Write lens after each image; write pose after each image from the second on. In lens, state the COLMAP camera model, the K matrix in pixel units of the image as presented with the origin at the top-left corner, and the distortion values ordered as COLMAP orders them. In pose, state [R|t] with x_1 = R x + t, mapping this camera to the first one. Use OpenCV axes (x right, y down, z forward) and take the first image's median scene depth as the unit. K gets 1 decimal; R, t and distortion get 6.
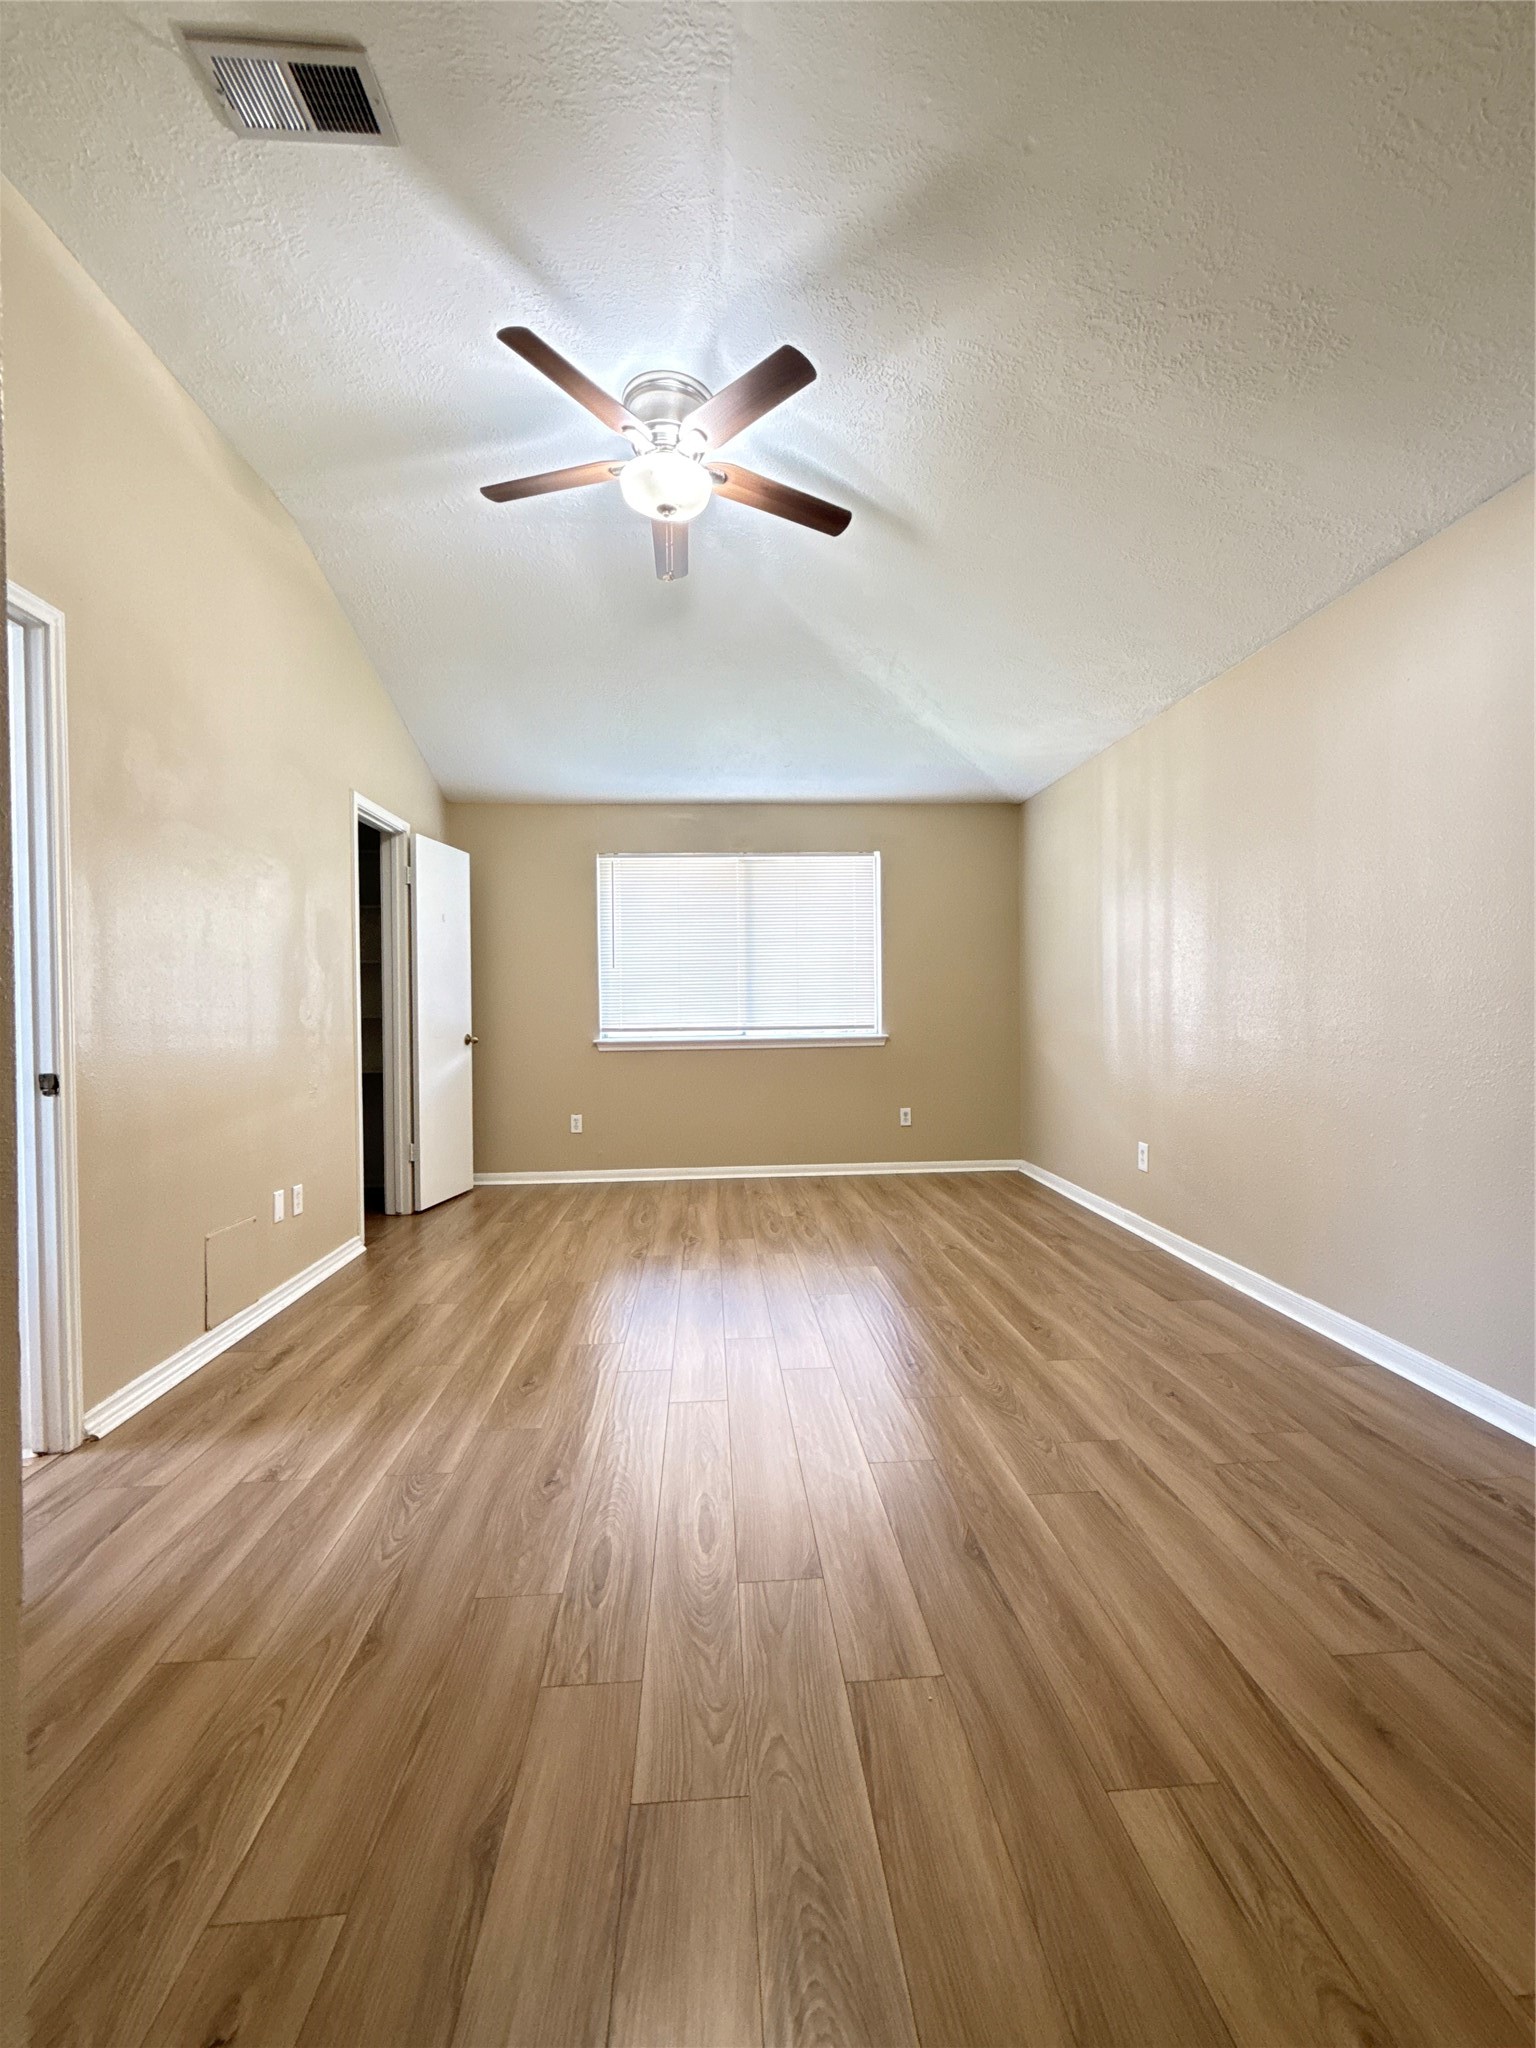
lens RADIAL K [[843.0, 0, 762.1], [0, 843.0, 1016.6], [0, 0, 1]] dist [-0.000325, 0.000450]
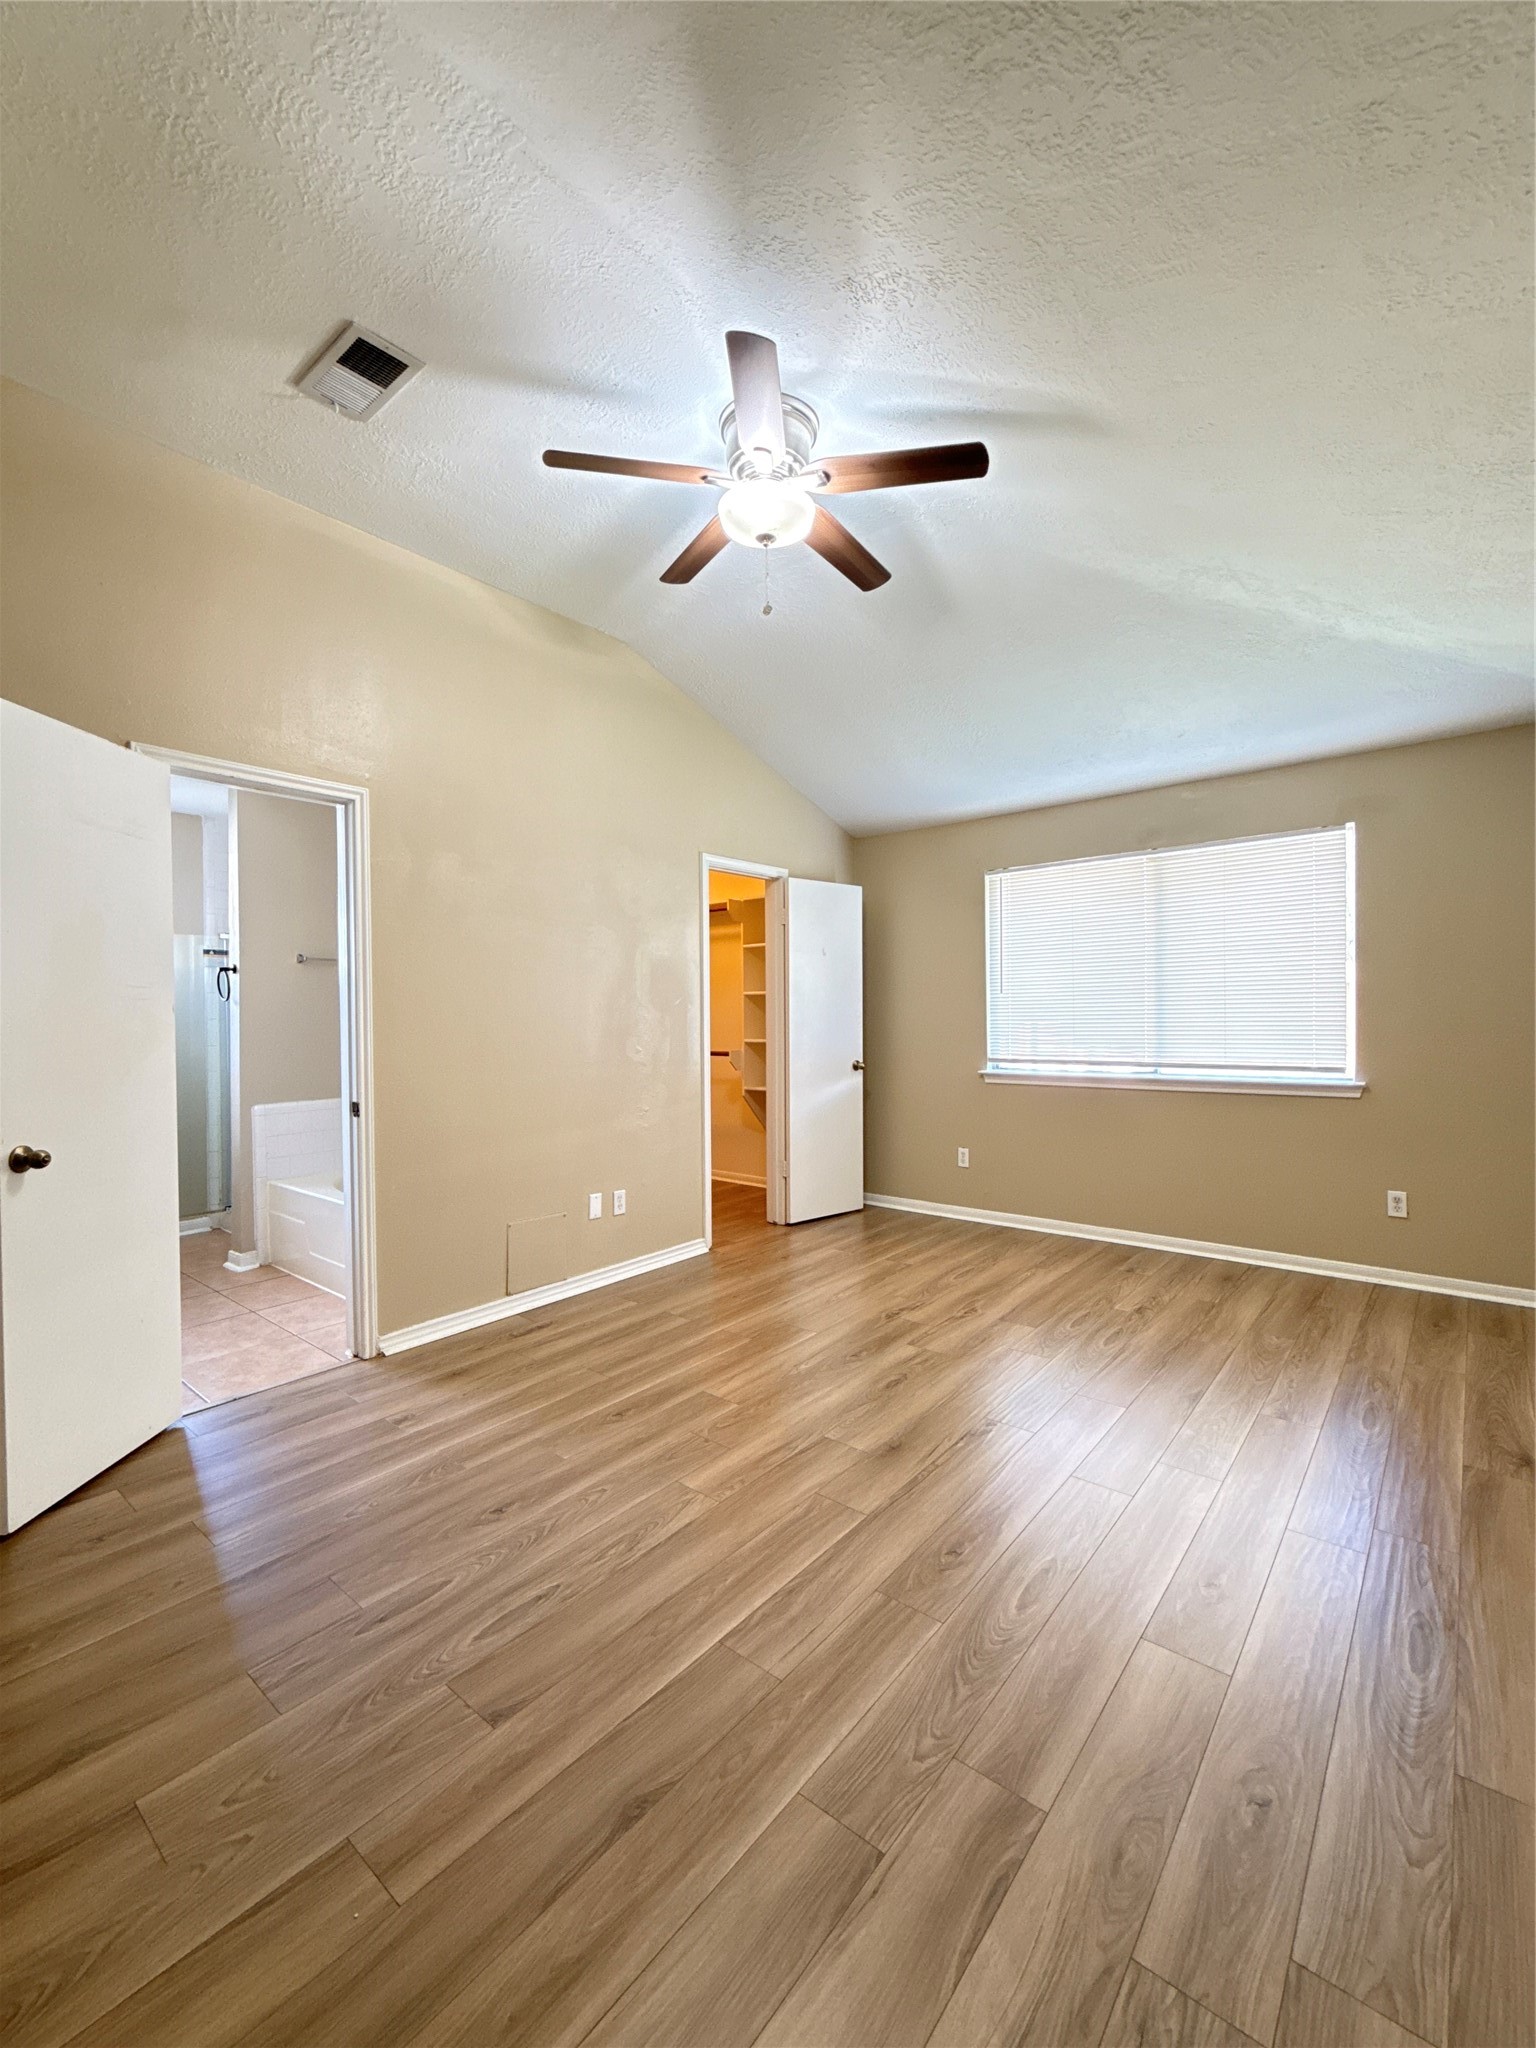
lens RADIAL K [[843.0, 0, 766.9], [0, 843.0, 1019.8], [0, 0, 1]] dist [-0.000325, 0.000450]
pose [[0.734557, 0.008006, -0.678500, 0.370025], [-0.004208, 0.999965, 0.007244, -0.048619], [0.678534, -0.002466, 0.734565, 0.213178]]
